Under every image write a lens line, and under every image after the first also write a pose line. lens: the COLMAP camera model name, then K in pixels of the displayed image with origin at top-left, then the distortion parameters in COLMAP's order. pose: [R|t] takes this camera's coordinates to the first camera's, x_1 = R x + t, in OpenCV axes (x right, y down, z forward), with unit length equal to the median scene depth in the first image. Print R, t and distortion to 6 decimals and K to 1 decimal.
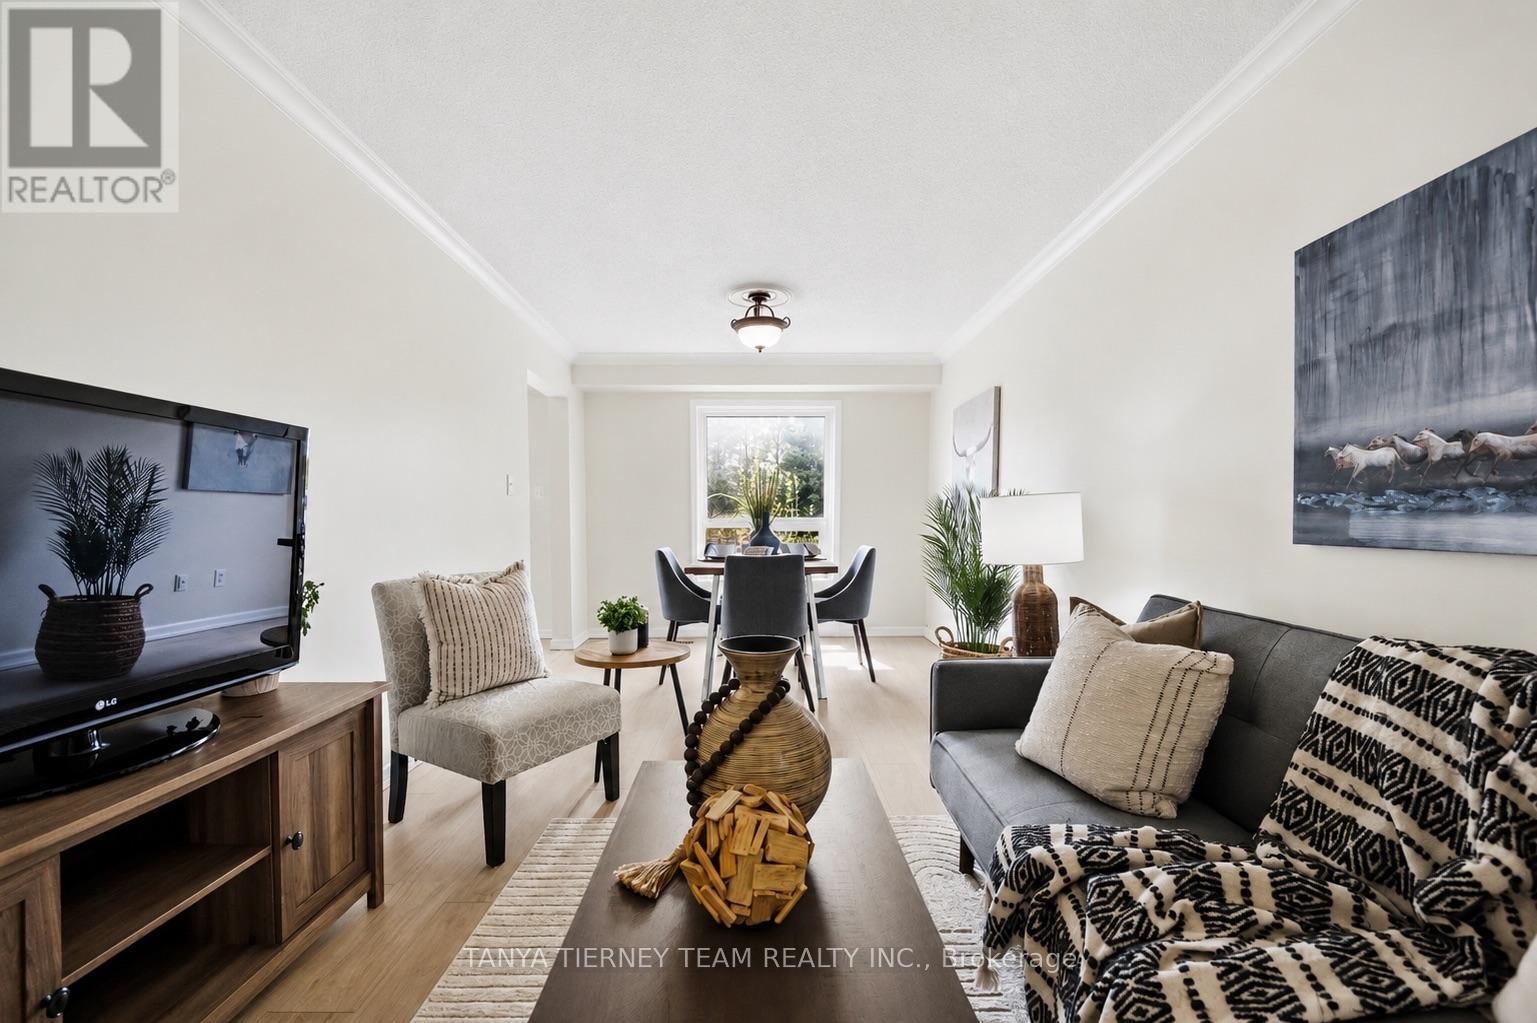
lens RADIAL K [[607.6, 0, 693.2], [0, 607.6, 525.4], [0, 0, 1]] dist [-0.002714, -0.000277]
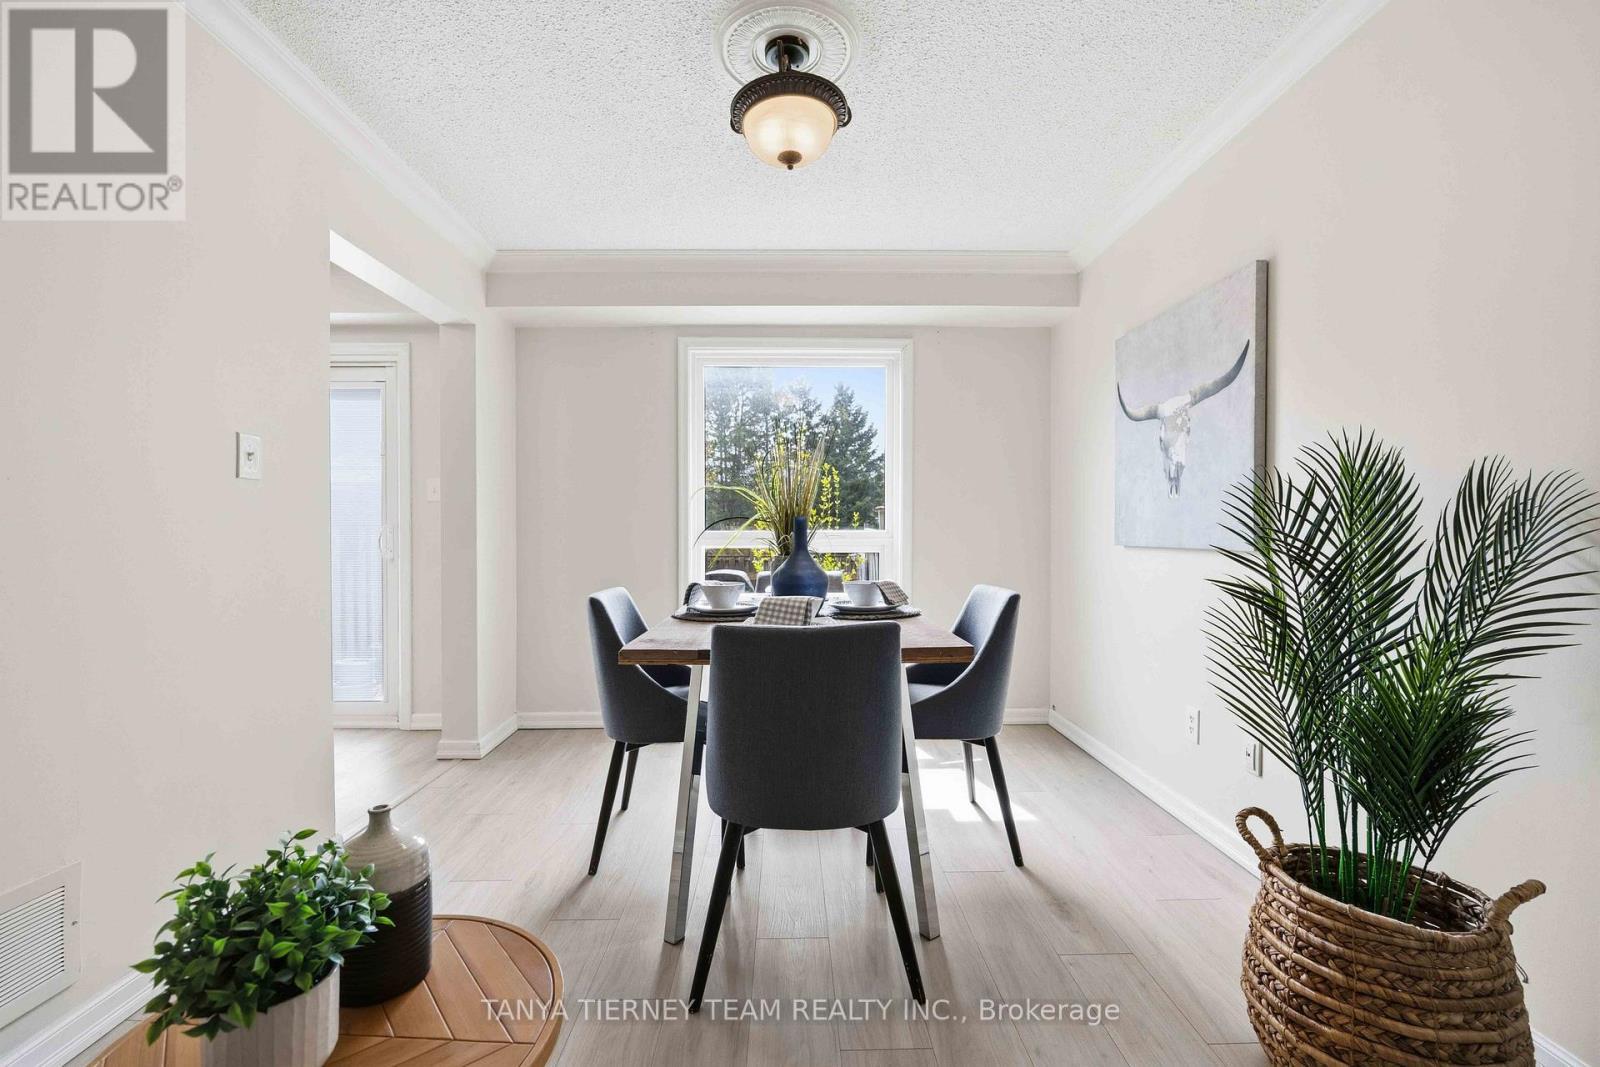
lens RADIAL K [[612.0, 0, 795.2], [0, 612.0, 534.2], [0, 0, 1]] dist [0.001066, 0.000042]
pose [[0.991536, -0.003937, 0.129776, 0.065846], [0.004426, 0.999984, -0.003479, -0.012038], [-0.129760, 0.004024, 0.991537, 0.674097]]
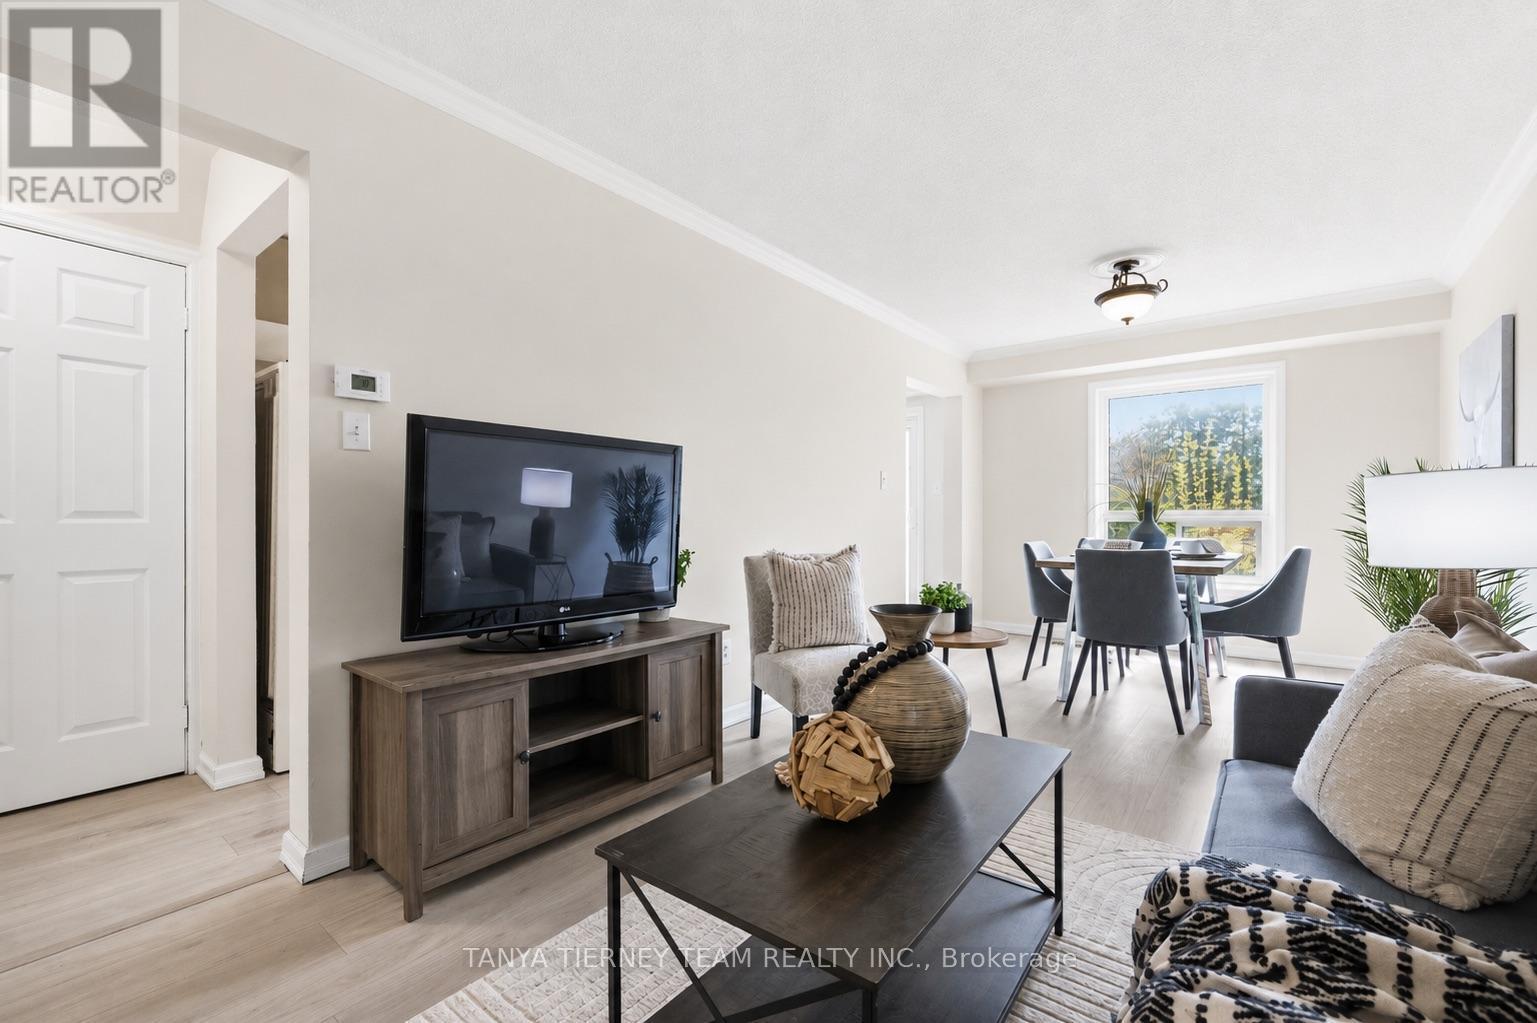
lens RADIAL K [[587.9, 0, 763.9], [0, 587.9, 512.2], [0, 0, 1]] dist [0.001066, 0.000042]
pose [[0.807858, -0.001400, -0.589375, 0.233334], [-0.008928, 0.999853, -0.014612, 0.012344], [0.589309, 0.017067, 0.807727, -0.026185]]
